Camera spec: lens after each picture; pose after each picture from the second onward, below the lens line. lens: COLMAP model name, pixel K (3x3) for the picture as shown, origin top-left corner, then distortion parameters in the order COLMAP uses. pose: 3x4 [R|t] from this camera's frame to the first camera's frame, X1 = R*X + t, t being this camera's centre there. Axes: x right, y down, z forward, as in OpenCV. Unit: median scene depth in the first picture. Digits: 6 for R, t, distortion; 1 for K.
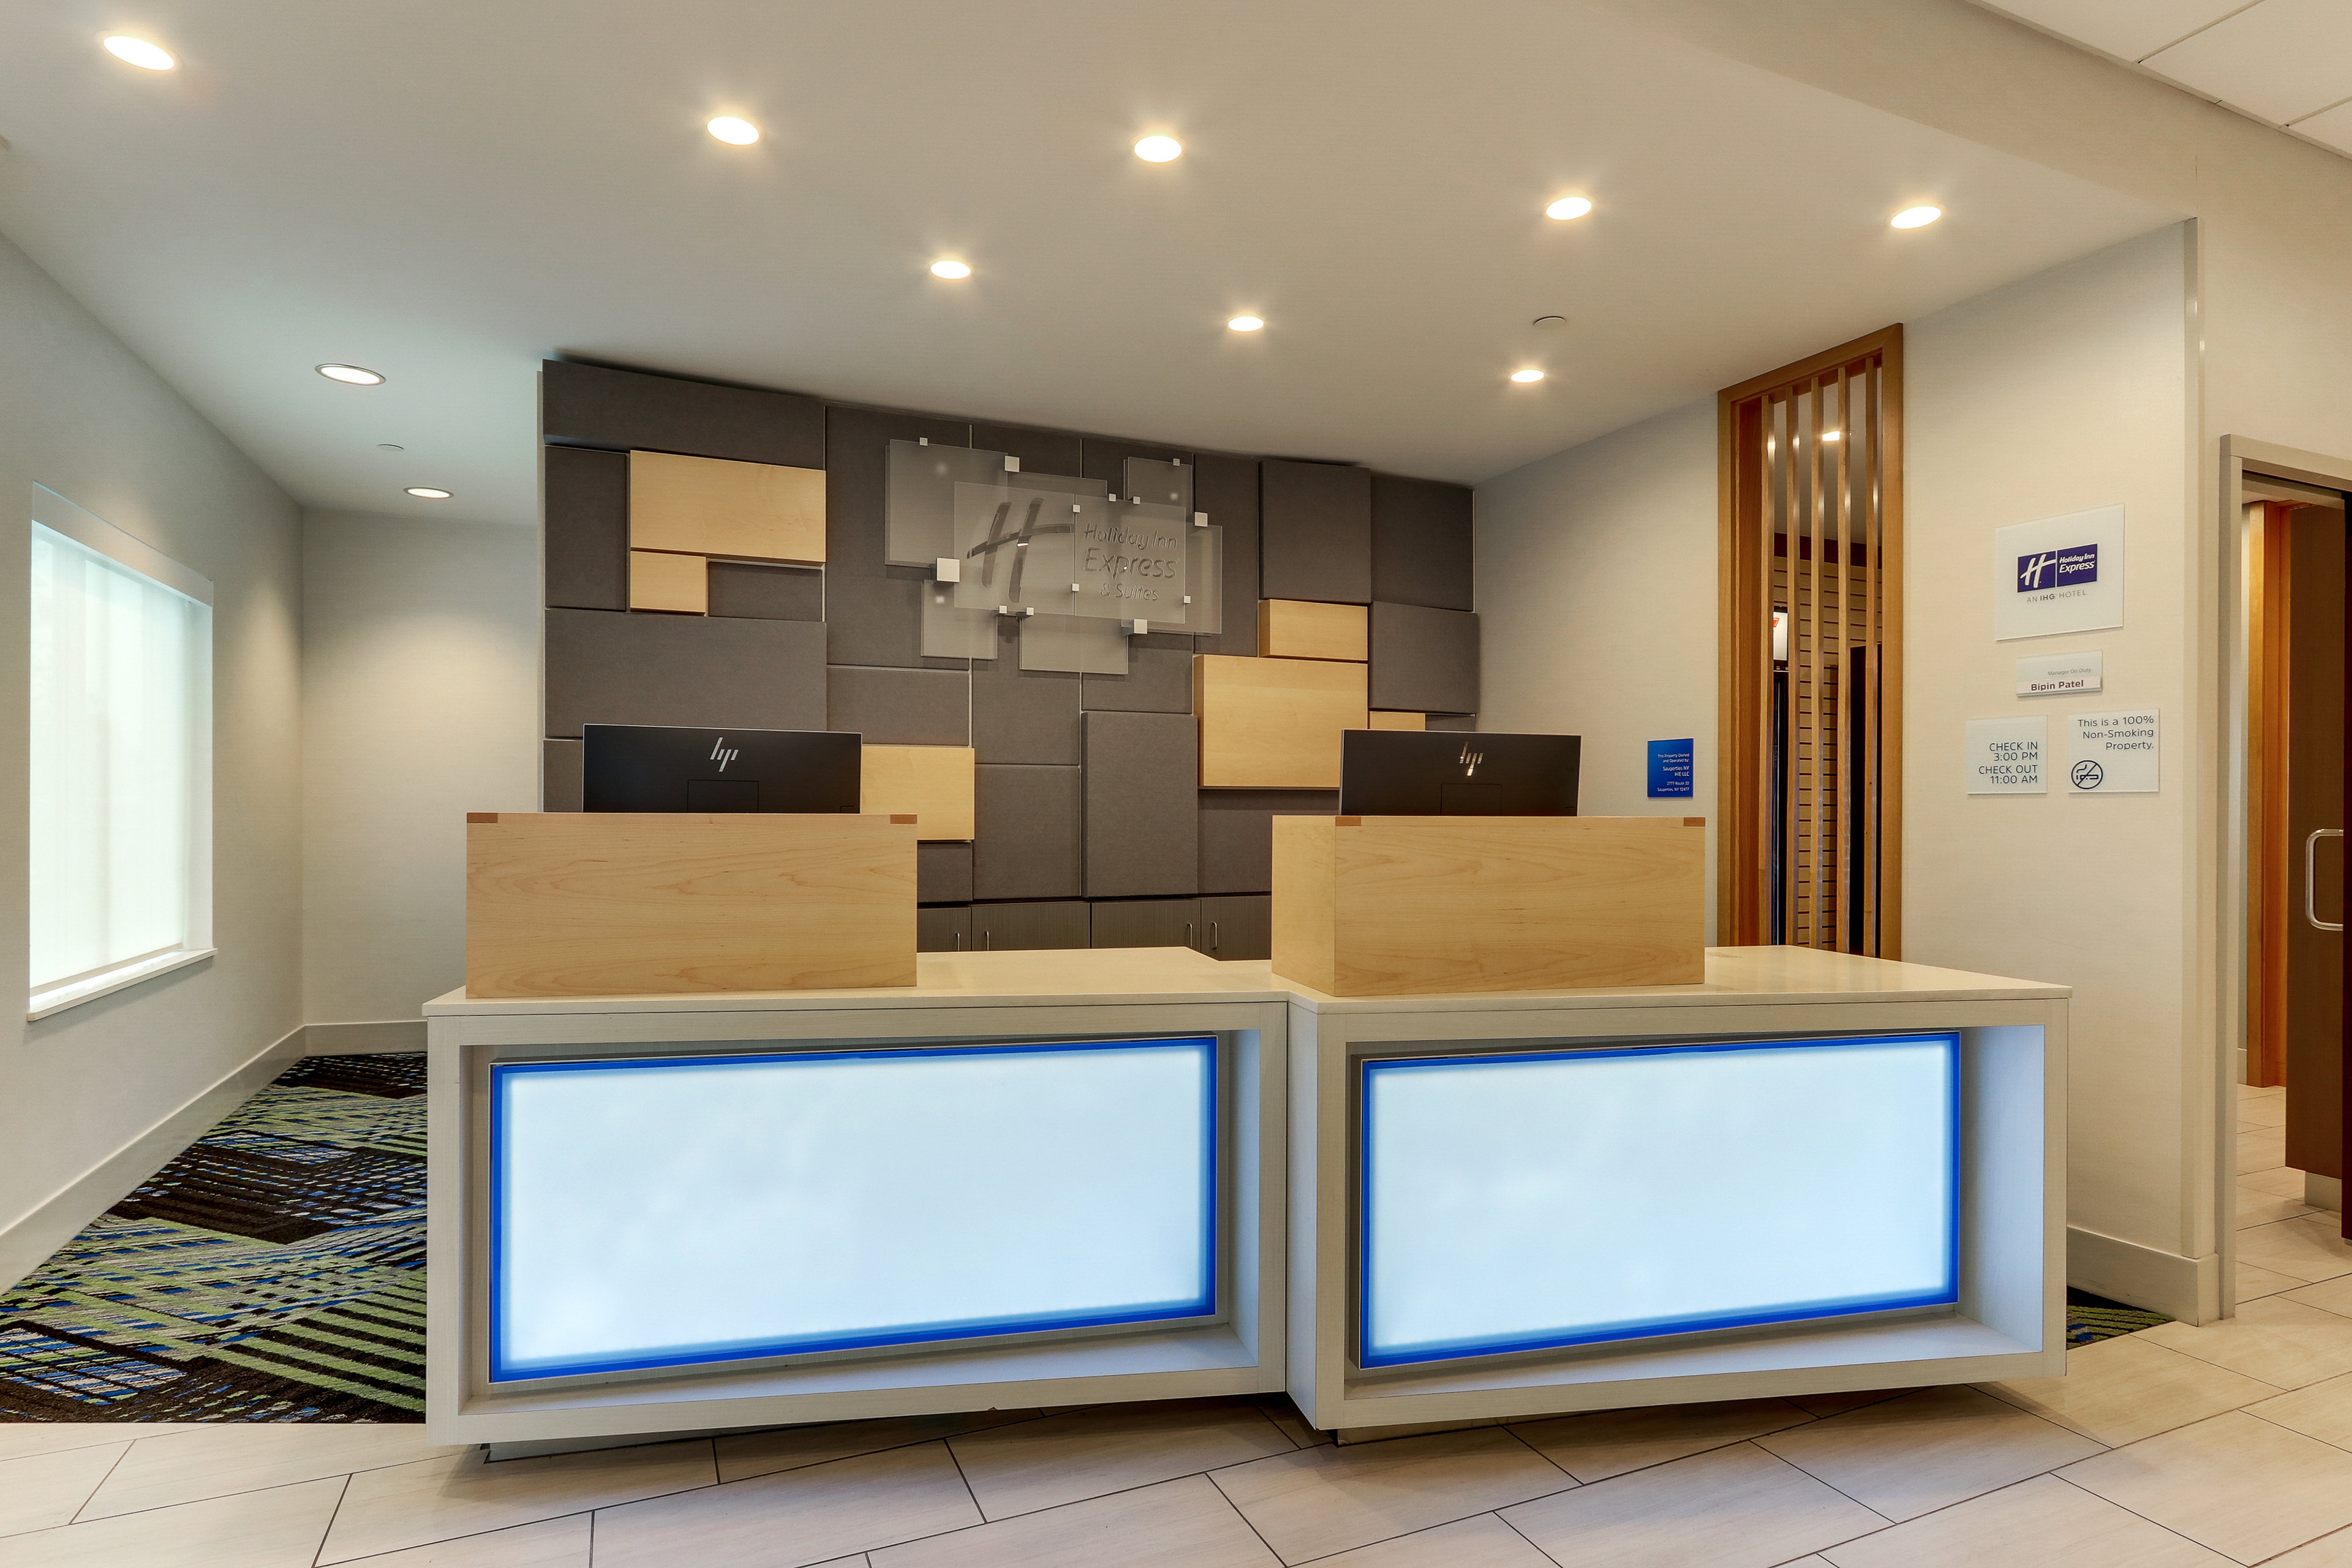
lens RADIAL K [[1211.3, 0, 1147.3], [0, 1211.3, 823.2], [0, 0, 1]] dist [-0.003931, 0.000865]
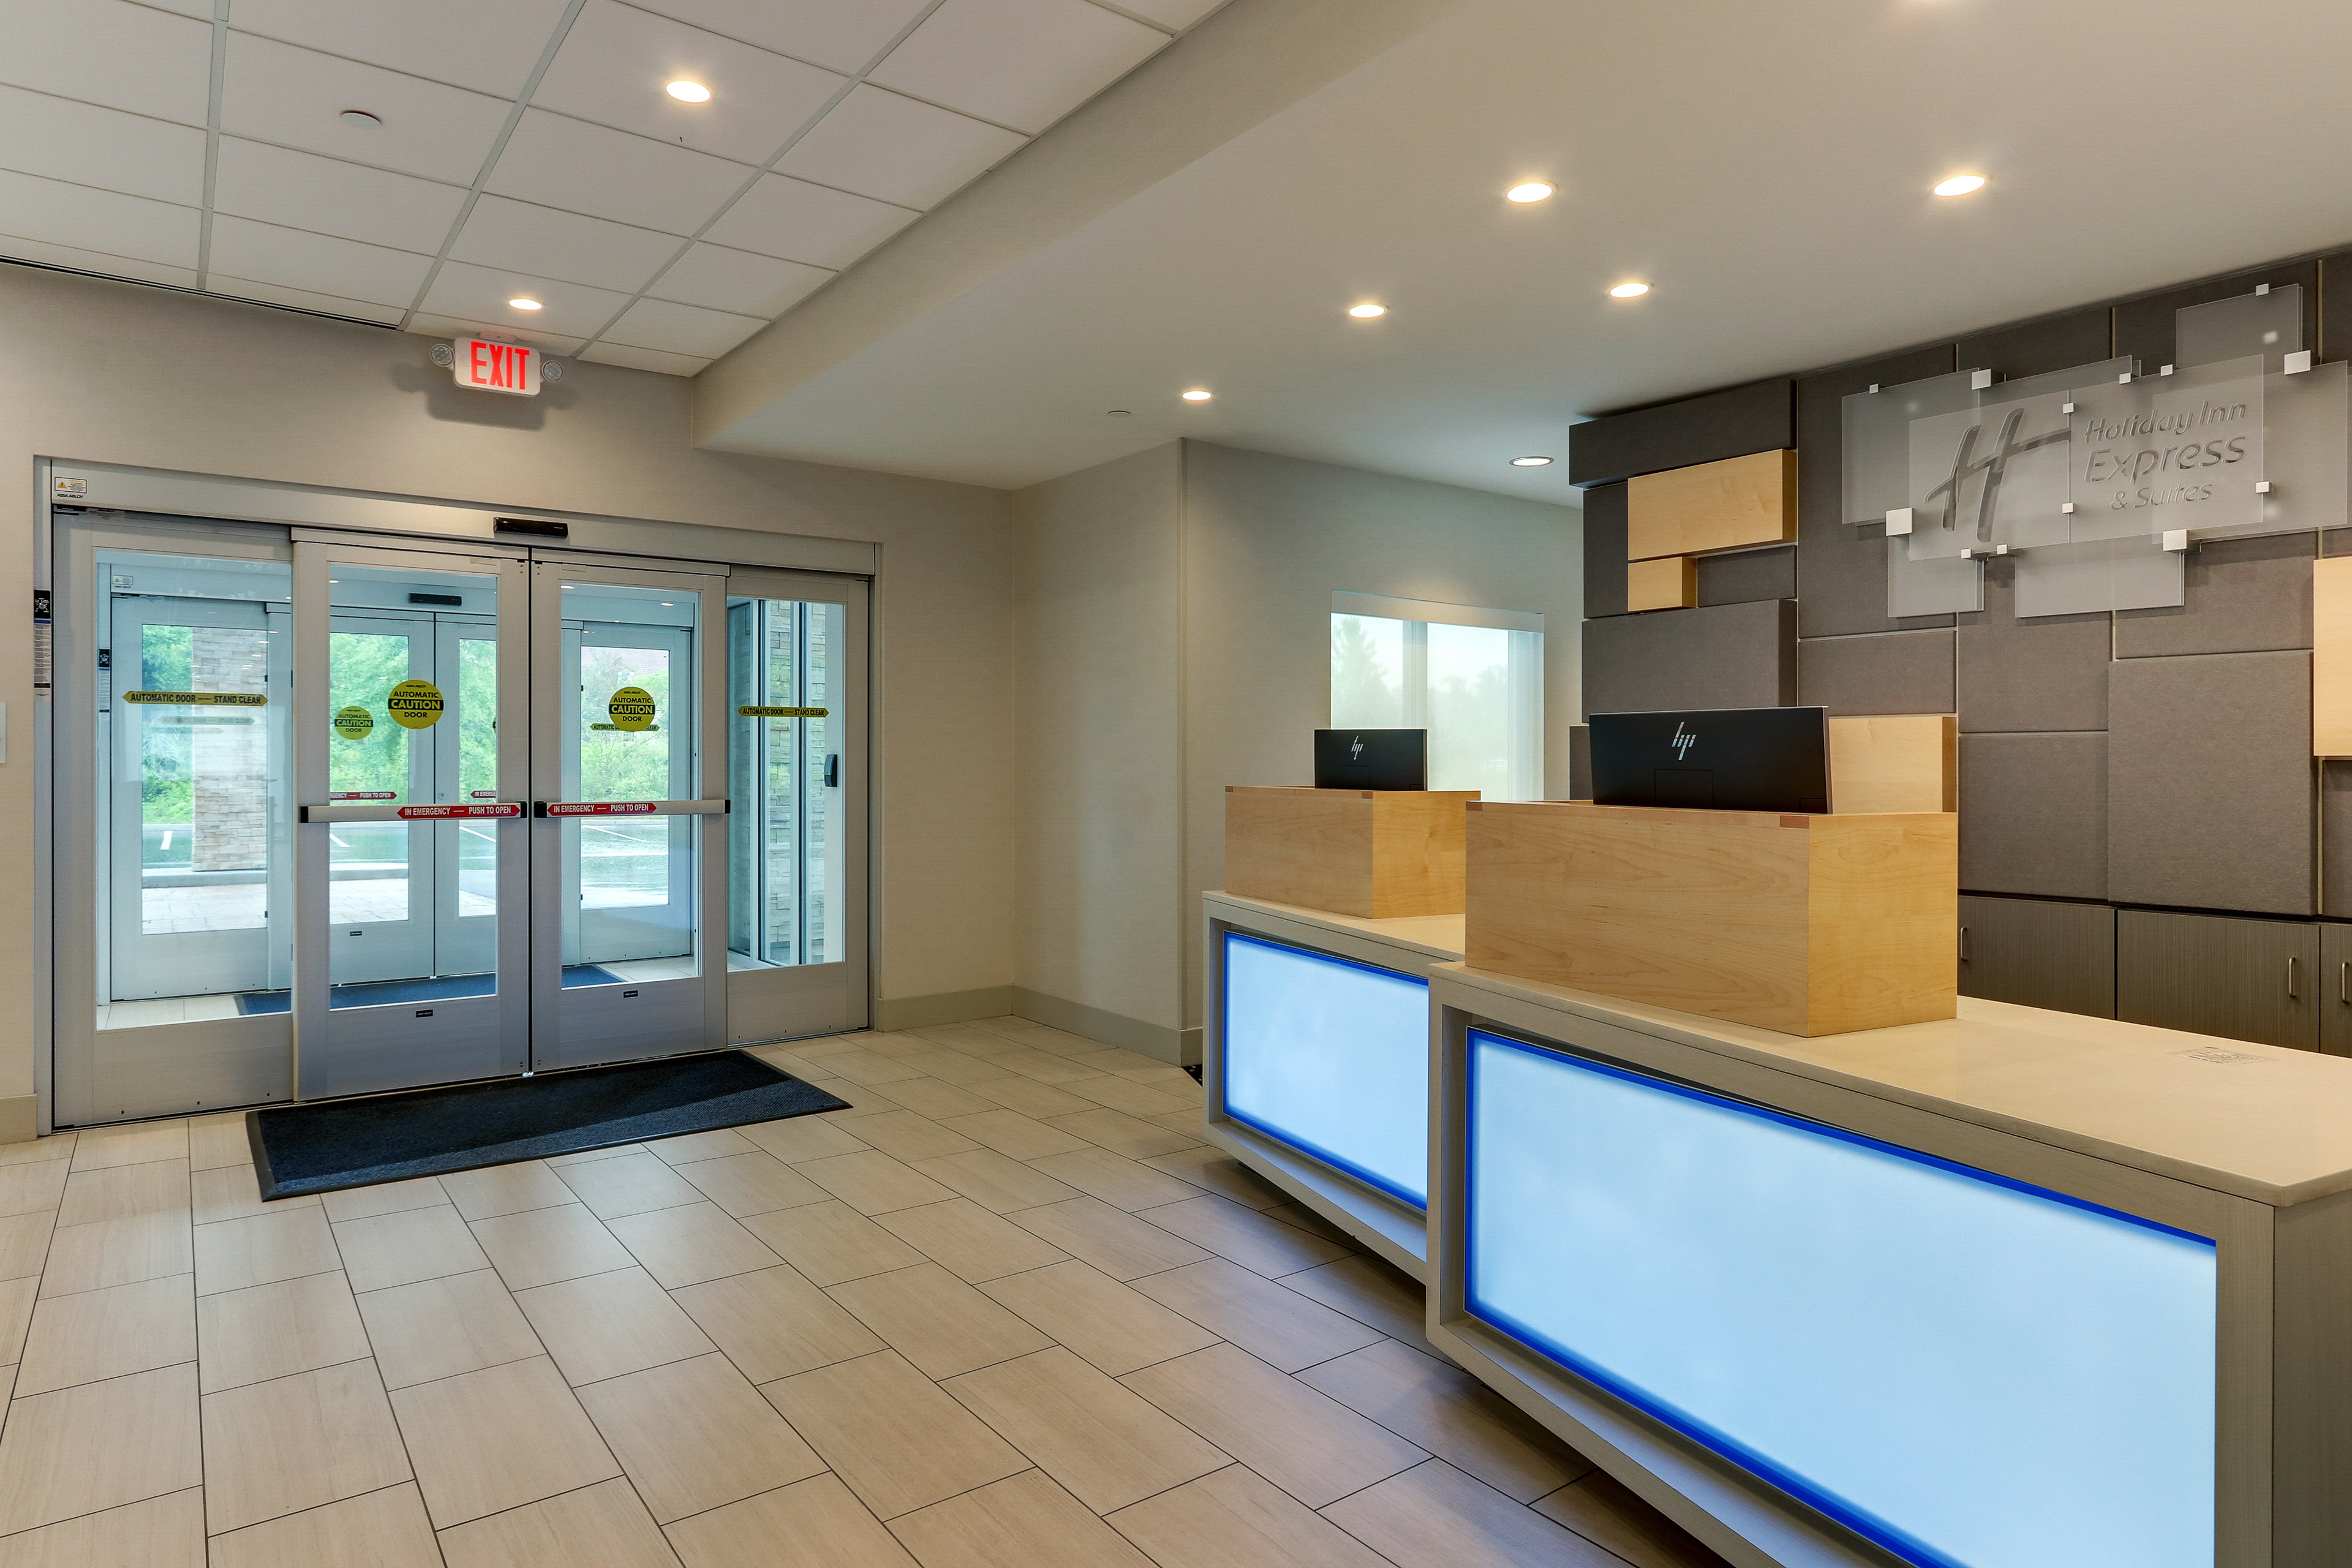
lens RADIAL K [[1334.4, 0, 1160.0], [0, 1334.4, 761.7], [0, 0, 1]] dist [-0.016030, 0.003224]
pose [[0.232134, -0.002311, -0.972681, 0.917406], [-0.013302, 0.999896, -0.005550, -0.022739], [0.972593, 0.014227, 0.232080, 0.320903]]
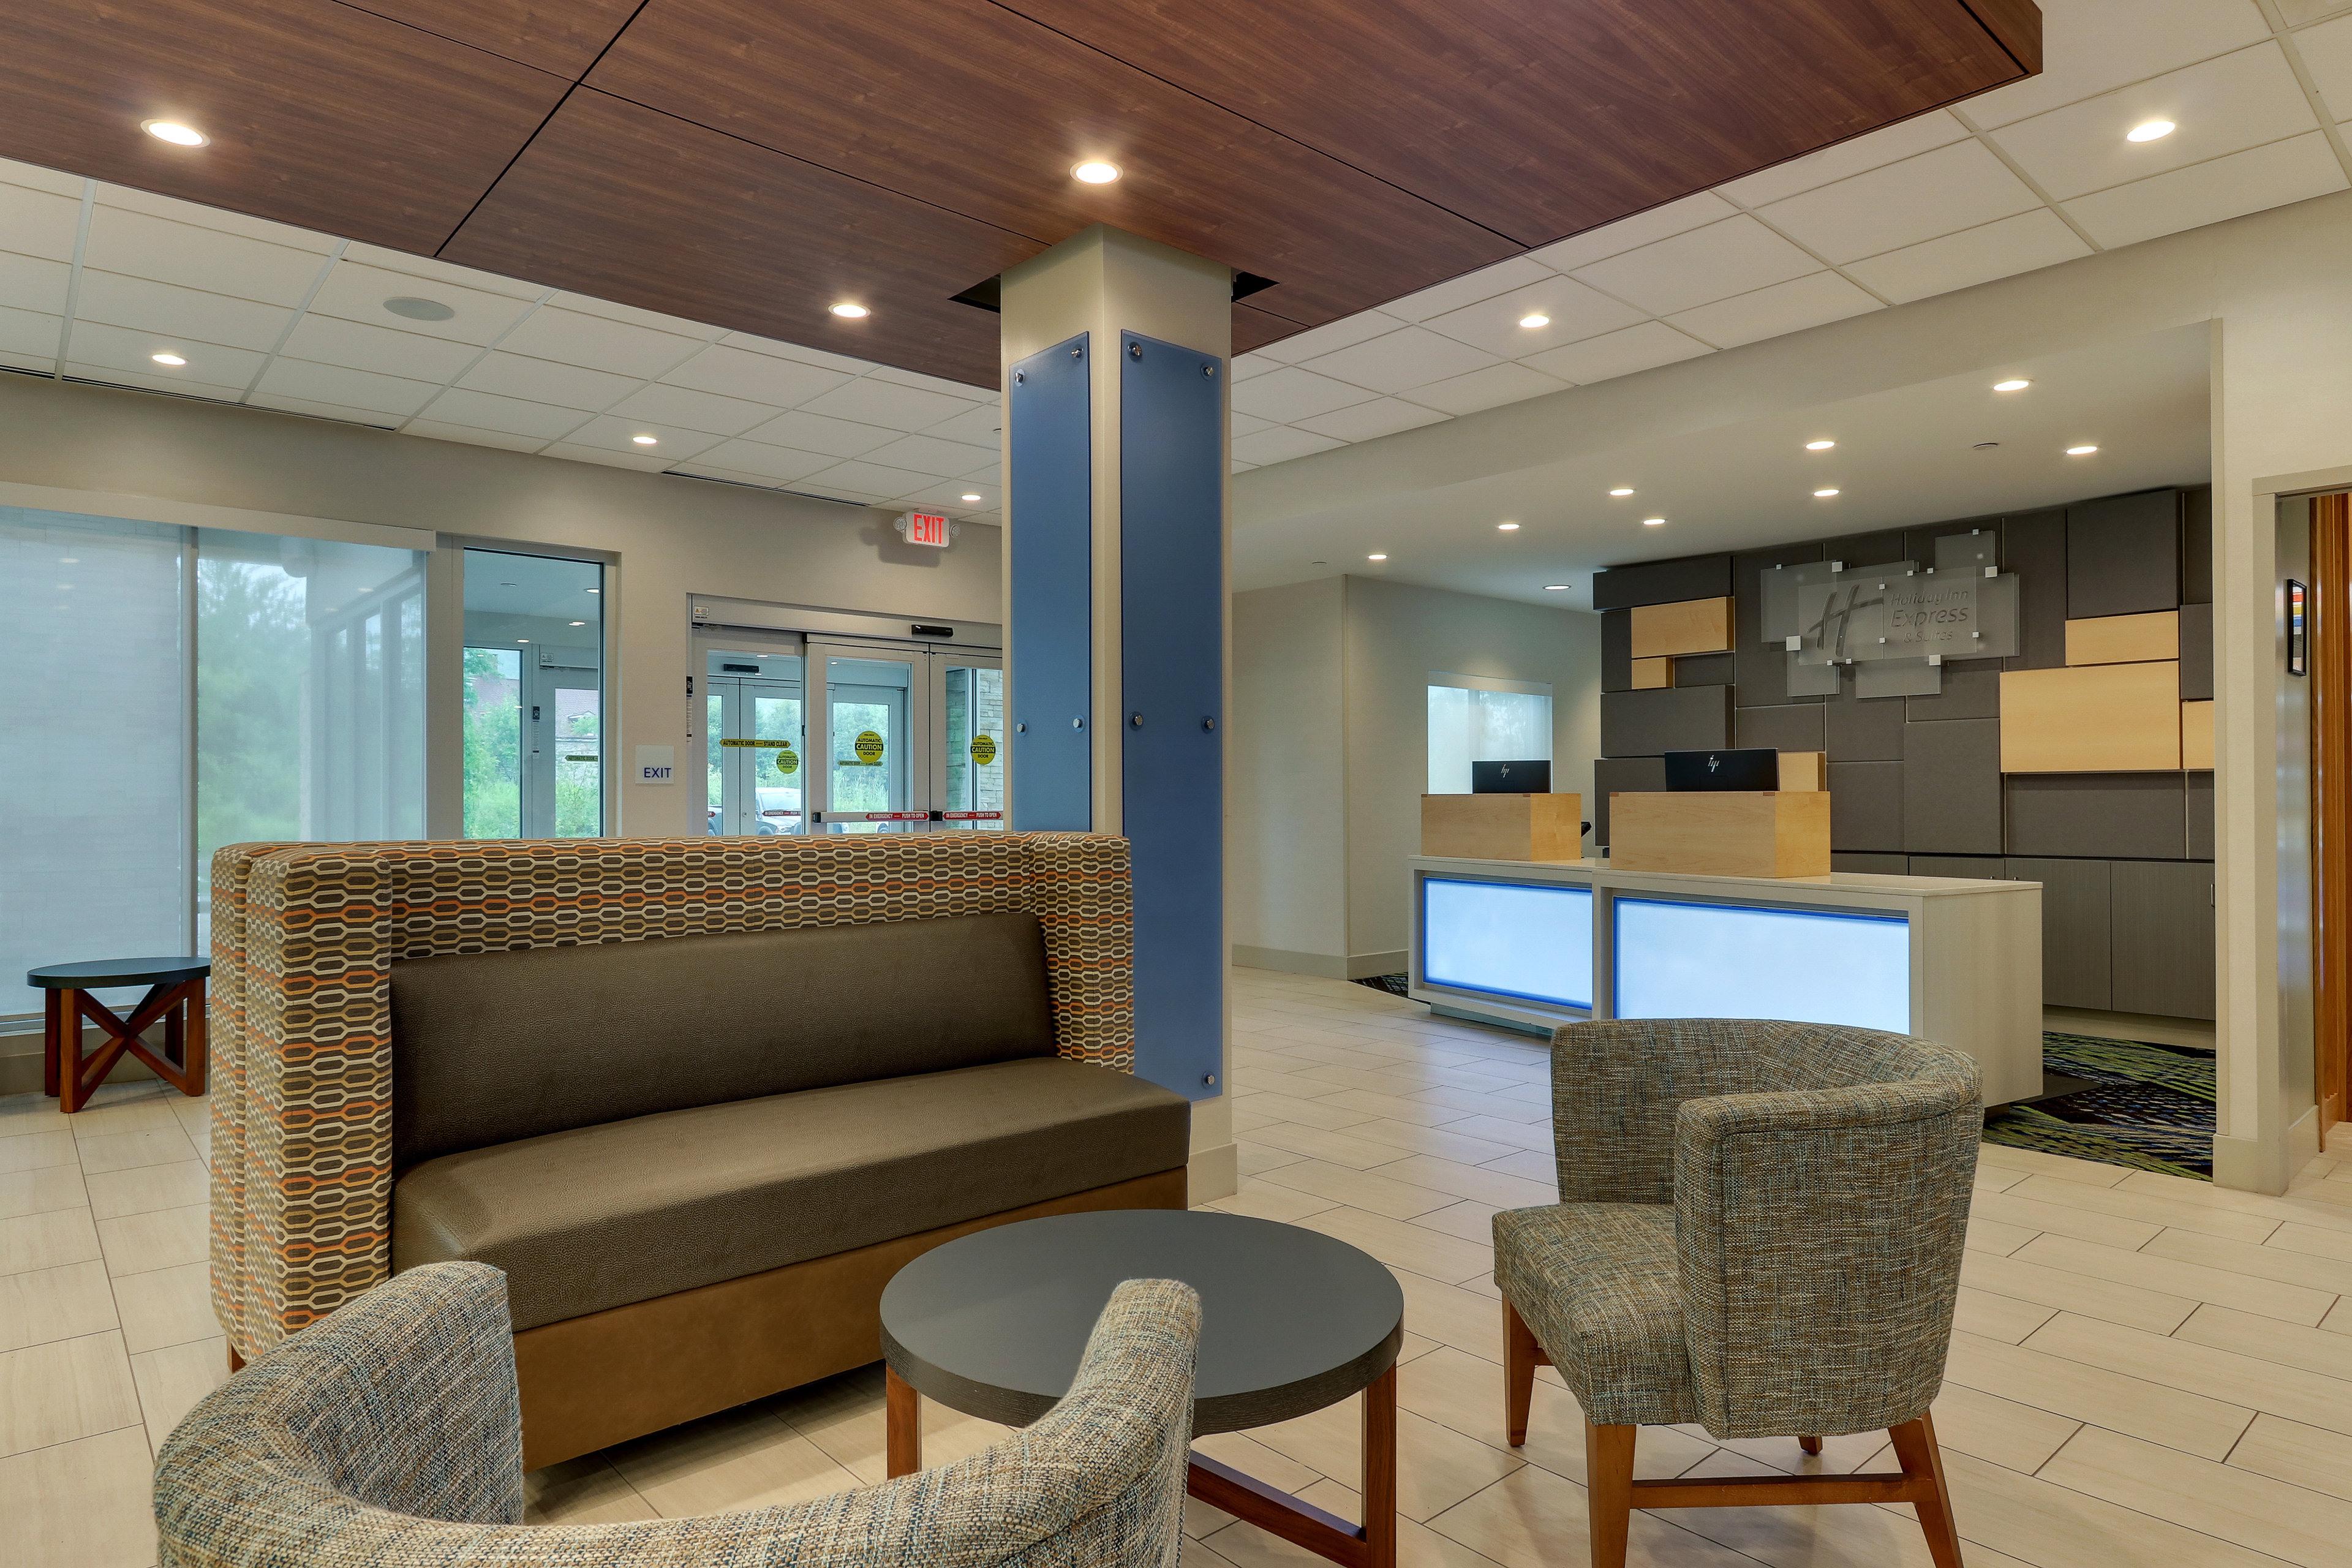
lens RADIAL K [[1334.4, 0, 1159.5], [0, 1334.4, 787.4], [0, 0, 1]] dist [-0.016030, 0.003224]
pose [[0.309384, -0.013607, -0.950840, 1.704157], [-0.008409, 0.999819, -0.017044, 0.026596], [0.950900, 0.013268, 0.309214, -0.465527]]
